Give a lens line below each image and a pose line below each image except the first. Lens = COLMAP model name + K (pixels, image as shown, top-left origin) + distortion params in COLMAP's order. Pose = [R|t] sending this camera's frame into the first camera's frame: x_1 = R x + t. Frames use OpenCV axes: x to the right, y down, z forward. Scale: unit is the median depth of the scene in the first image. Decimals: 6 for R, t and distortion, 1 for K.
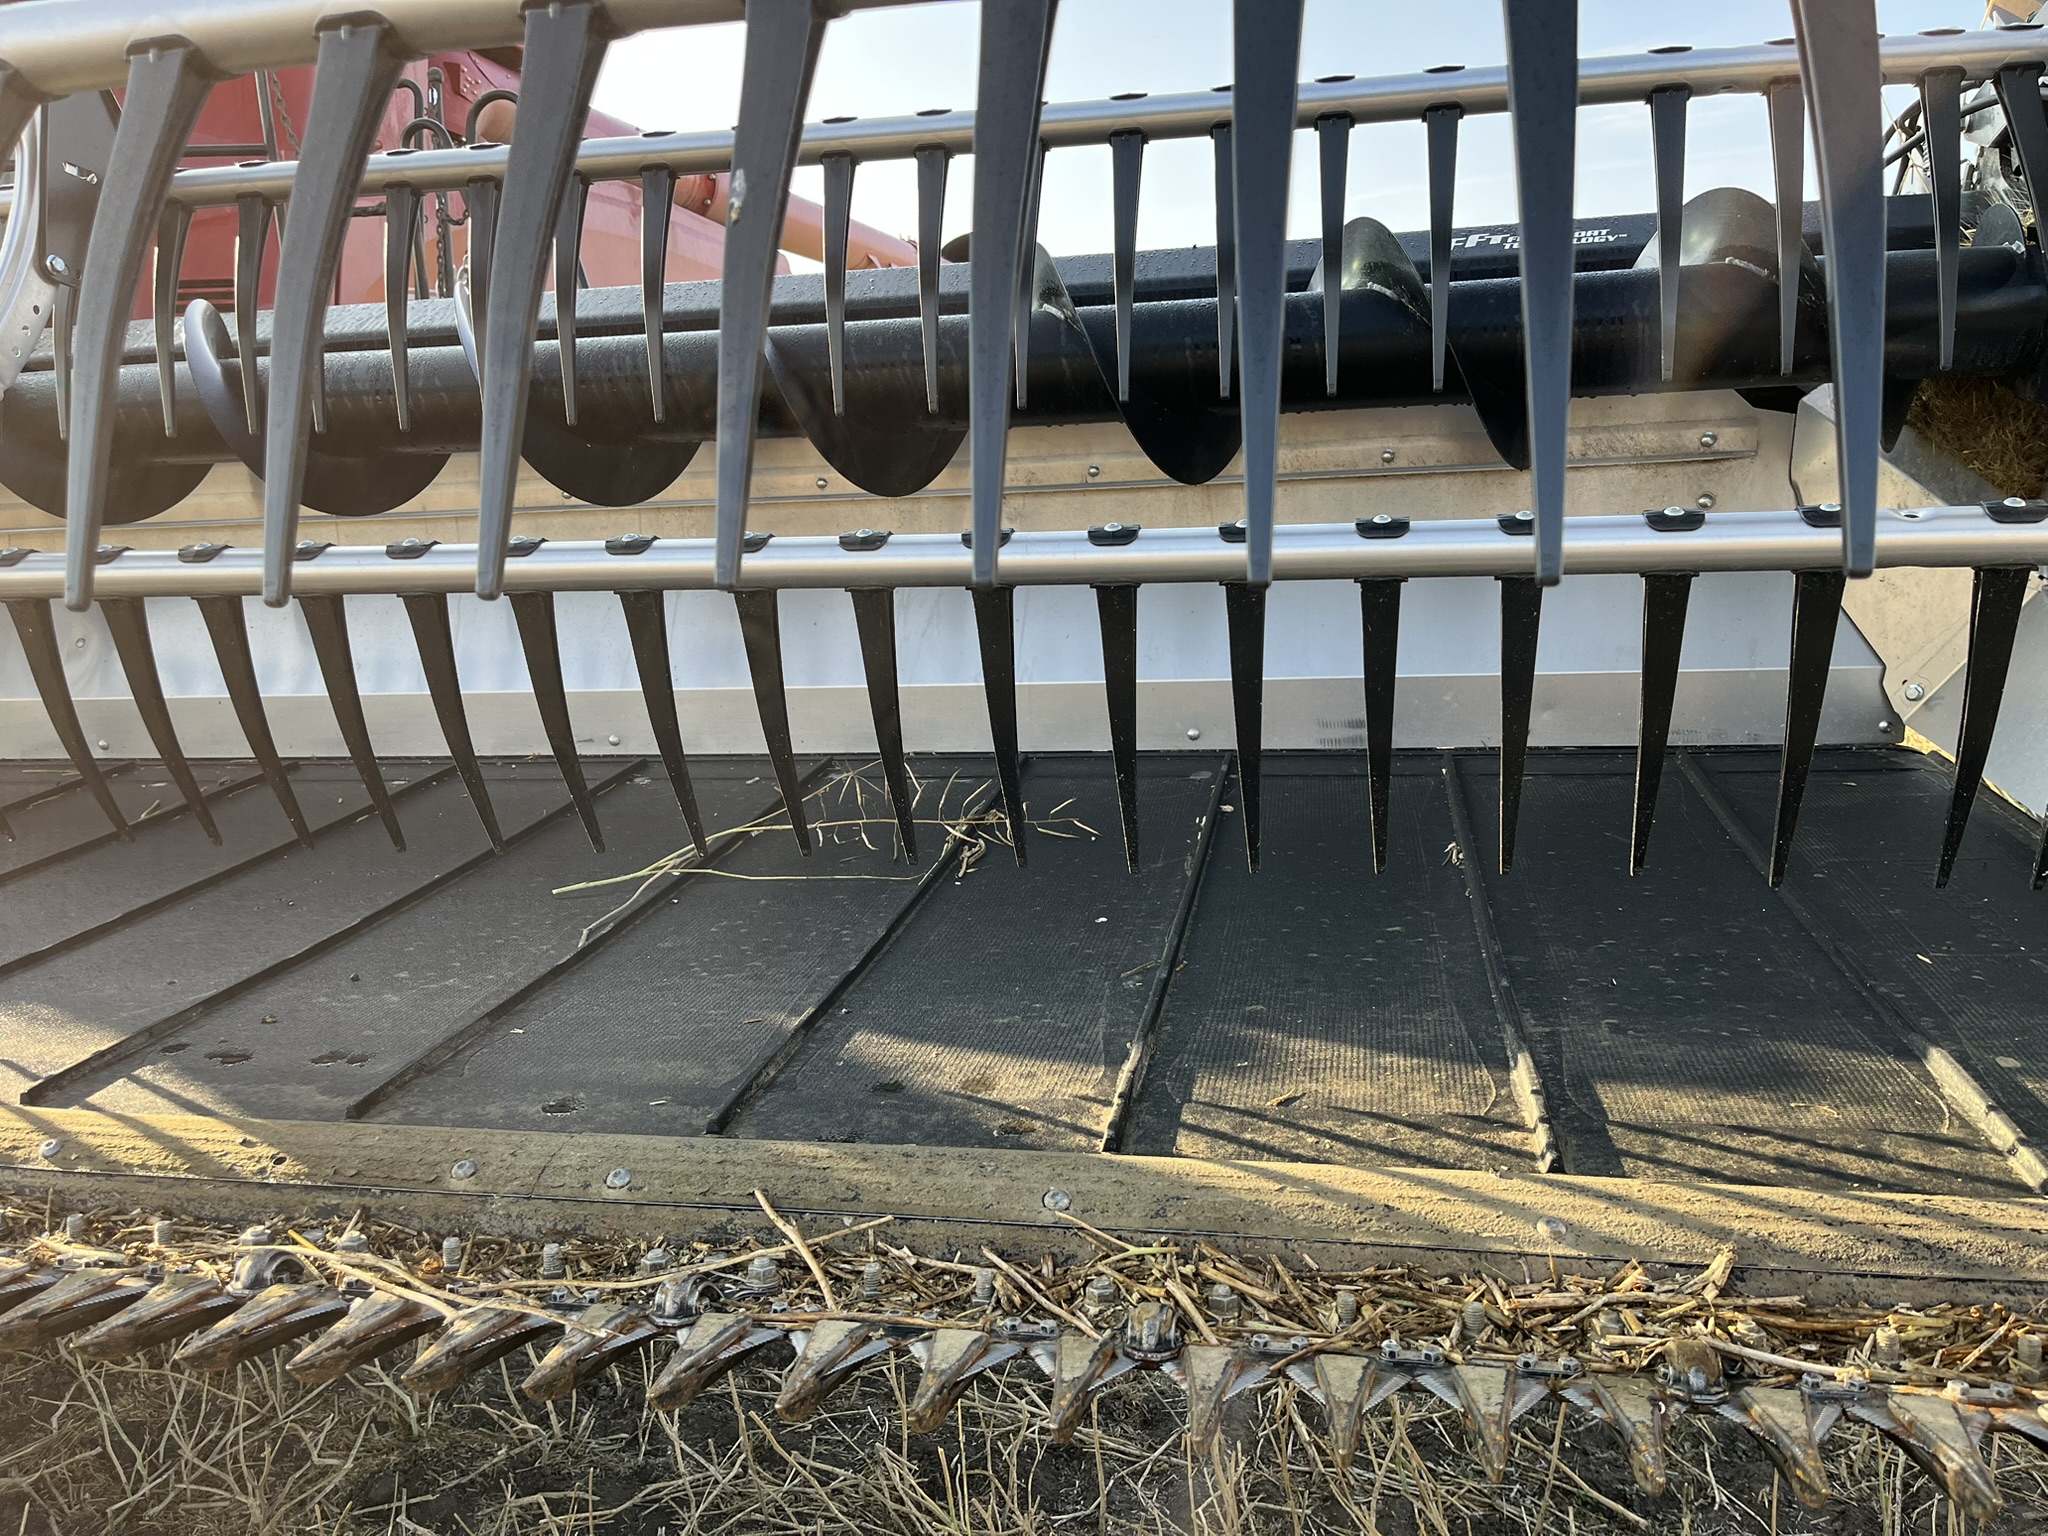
lens RADIAL K [[1353.6, 0, 1173.6], [0, 1353.6, 788.9], [0, 0, 1]] dist [0.083477, -0.140035]
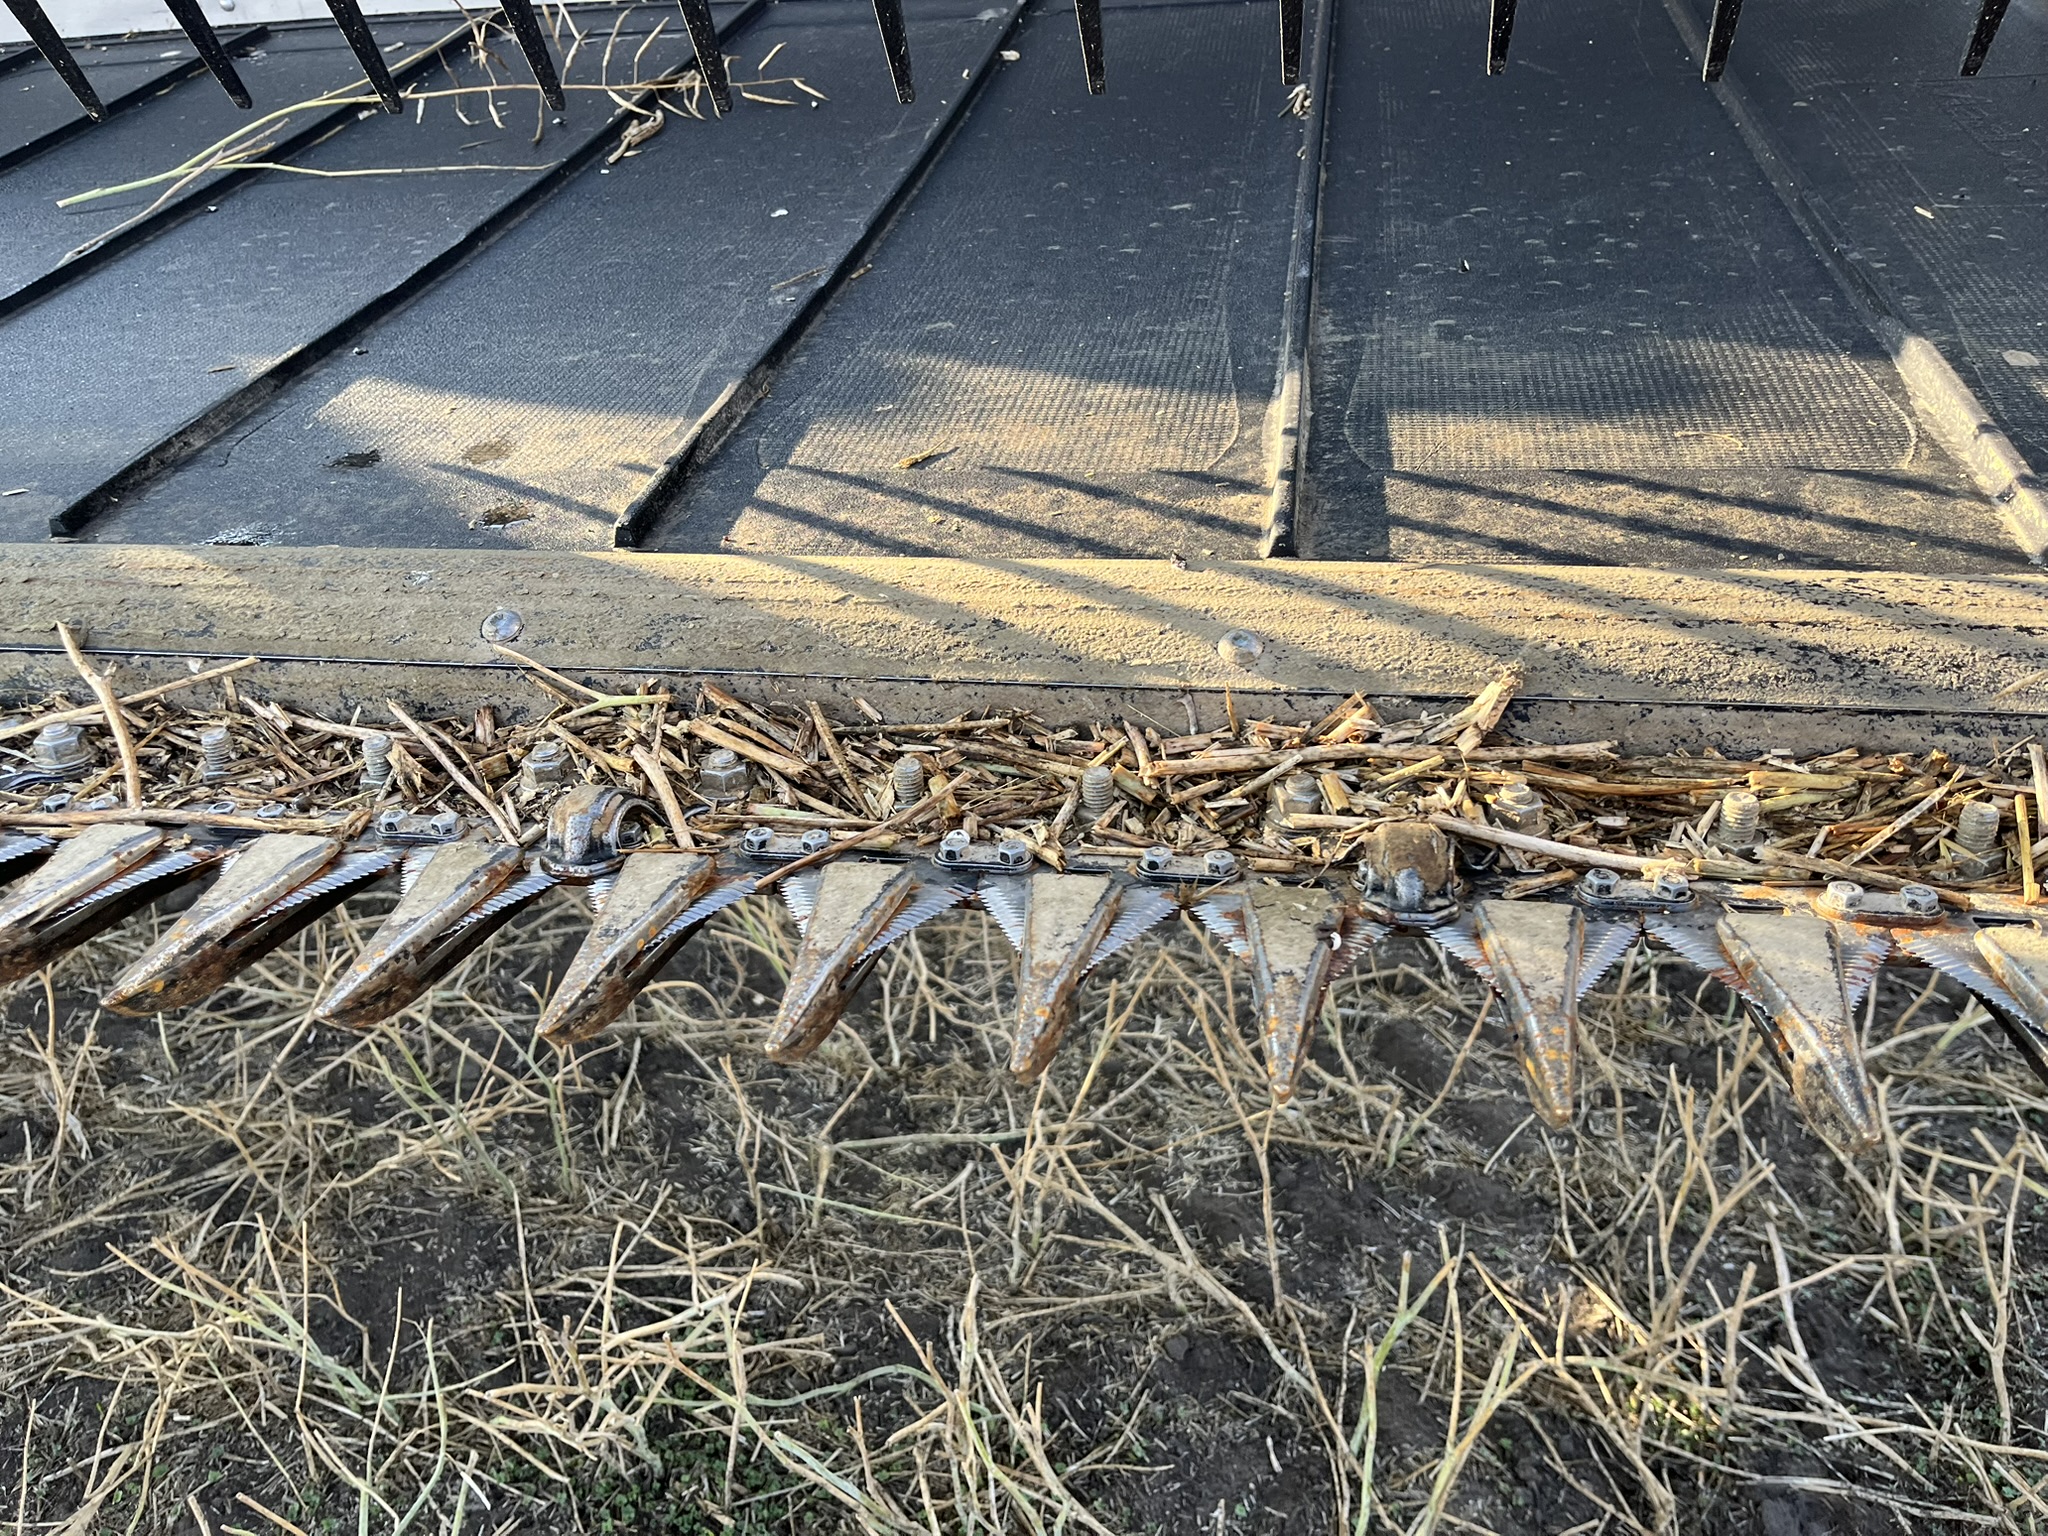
lens RADIAL K [[1353.6, 0, 1173.6], [0, 1353.6, 788.9], [0, 0, 1]] dist [0.083477, -0.140035]
pose [[0.999239, -0.037670, 0.010100, 0.240286], [0.029348, 0.896826, 0.441408, 0.106063], [-0.025686, -0.440776, 0.897250, 0.421549]]
